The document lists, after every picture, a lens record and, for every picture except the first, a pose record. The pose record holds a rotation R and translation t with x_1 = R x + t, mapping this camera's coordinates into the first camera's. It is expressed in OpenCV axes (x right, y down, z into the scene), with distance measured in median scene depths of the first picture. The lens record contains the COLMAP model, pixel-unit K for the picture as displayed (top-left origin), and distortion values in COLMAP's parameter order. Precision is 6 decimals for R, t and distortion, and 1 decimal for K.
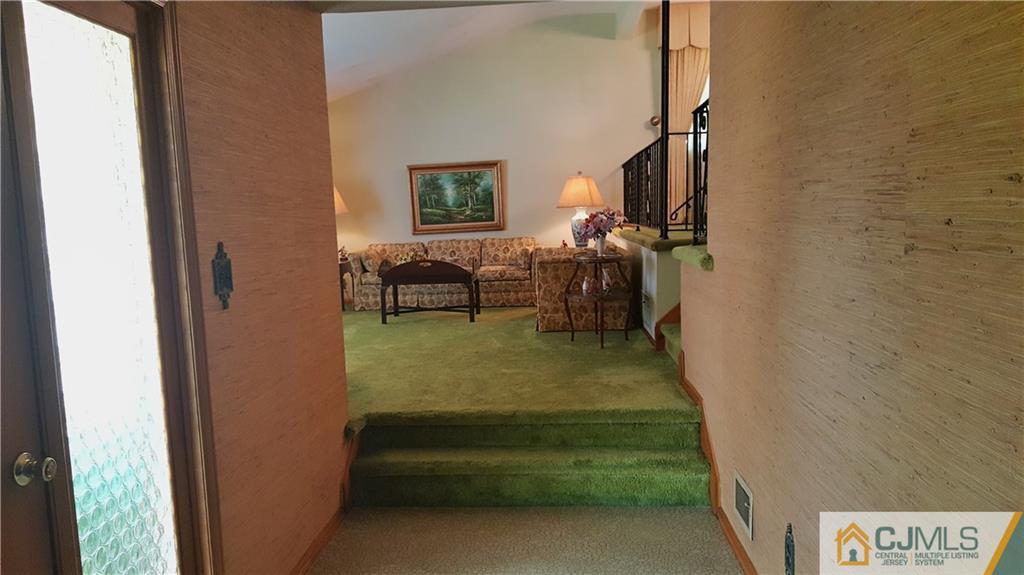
lens RADIAL K [[750.7, 0, 497.7], [0, 750.7, 304.0], [0, 0, 1]] dist [0.128981, -0.205317]
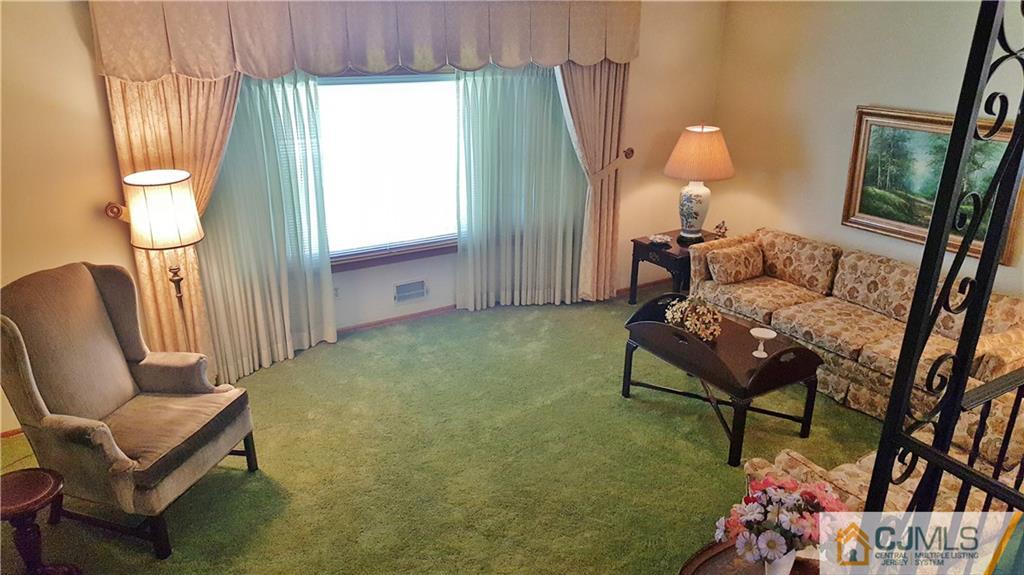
lens RADIAL K [[750.7, 0, 497.7], [0, 750.7, 304.0], [0, 0, 1]] dist [0.128981, -0.205317]
pose [[0.590168, 0.330123, -0.736696, 0.192952], [-0.127348, 0.939210, 0.318853, -0.197301], [0.797173, -0.094360, 0.596332, 0.448513]]
